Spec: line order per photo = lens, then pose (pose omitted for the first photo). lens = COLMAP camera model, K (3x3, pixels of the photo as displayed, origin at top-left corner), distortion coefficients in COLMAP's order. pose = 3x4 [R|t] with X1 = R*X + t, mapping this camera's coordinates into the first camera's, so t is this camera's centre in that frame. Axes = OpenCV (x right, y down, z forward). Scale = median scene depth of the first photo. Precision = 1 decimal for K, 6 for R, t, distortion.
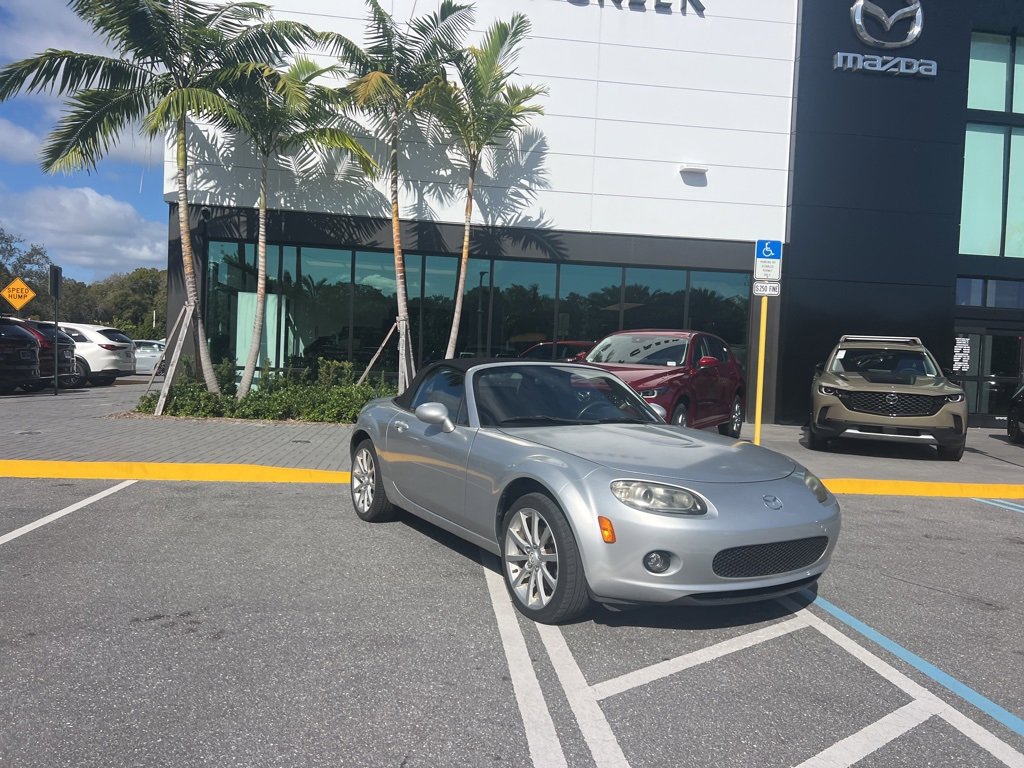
lens RADIAL K [[767.0, 0, 520.5], [0, 767.0, 383.5], [0, 0, 1]] dist [0.057804, -0.062349]
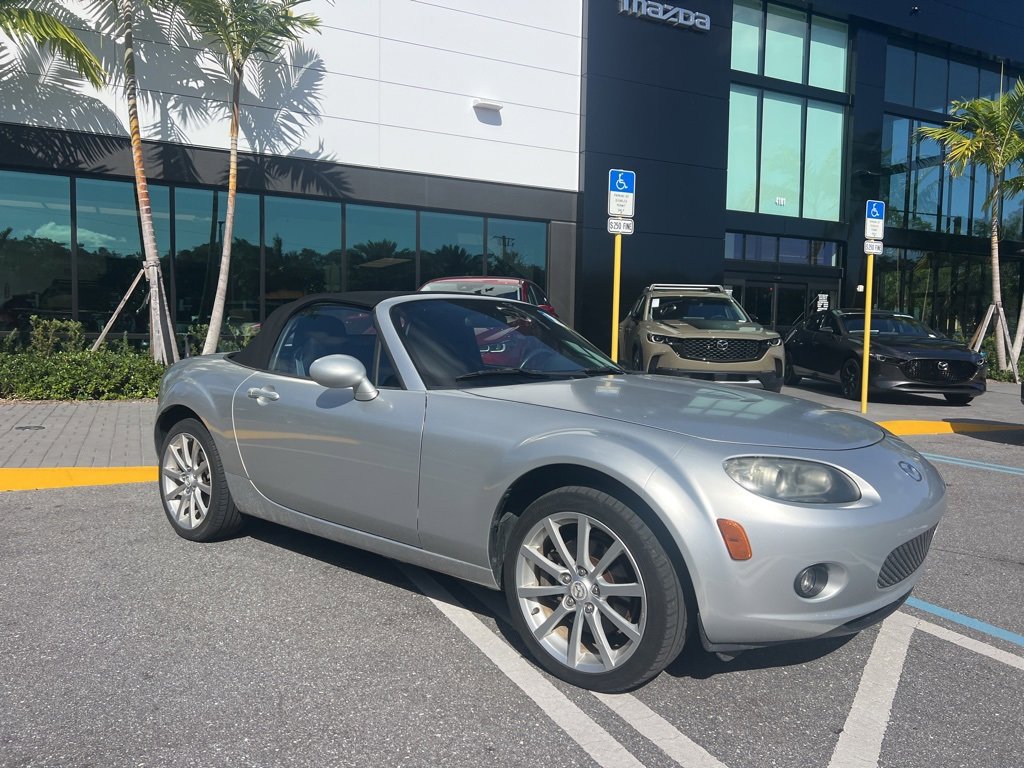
lens RADIAL K [[767.0, 0, 521.4], [0, 767.0, 380.5], [0, 0, 1]] dist [0.057804, -0.062349]
pose [[0.942920, -0.044548, 0.330027, -0.071918], [0.029771, 0.998321, 0.049697, 0.007346], [-0.331686, -0.037035, 0.942662, 0.135415]]
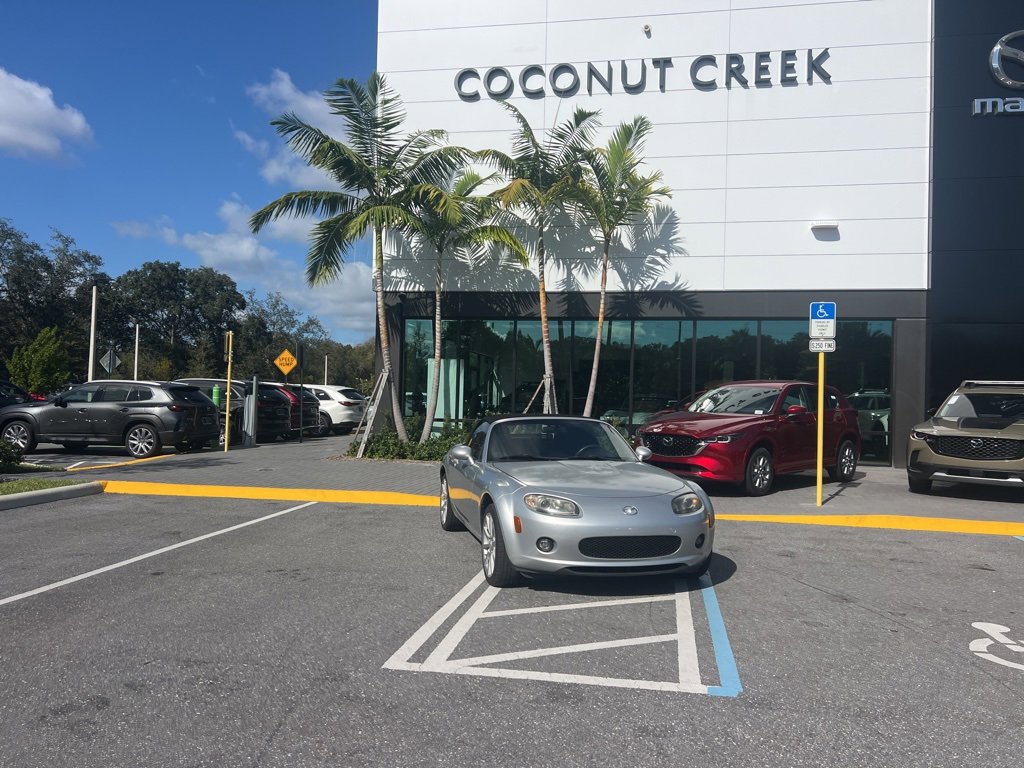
lens RADIAL K [[767.0, 0, 517.5], [0, 767.0, 384.7], [0, 0, 1]] dist [0.057804, -0.062349]
pose [[0.954007, -0.026722, -0.298592, 0.171140], [0.009183, 0.998157, -0.059988, -0.001277], [0.299645, 0.054486, 0.952494, -0.154251]]
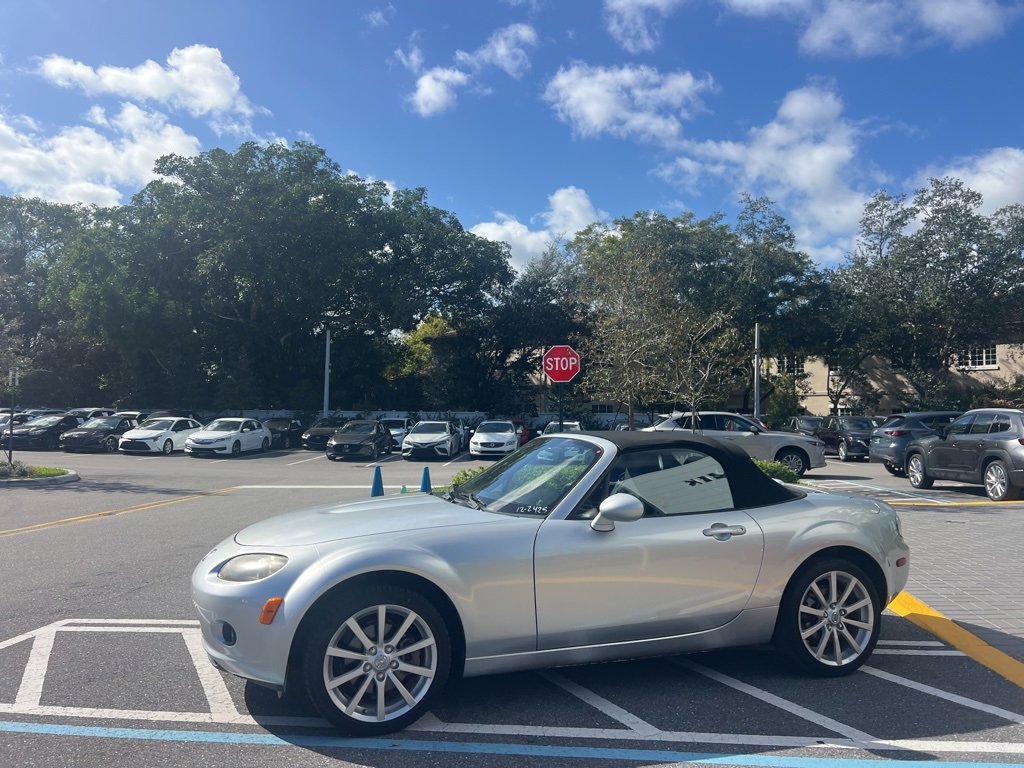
lens RADIAL K [[767.0, 0, 507.4], [0, 767.0, 385.6], [0, 0, 1]] dist [0.057804, -0.062349]
pose [[-0.208762, -0.088670, -0.973938, 0.391283], [-0.046572, 0.995653, -0.080664, -0.003987], [0.976857, 0.028519, -0.211984, 0.486910]]
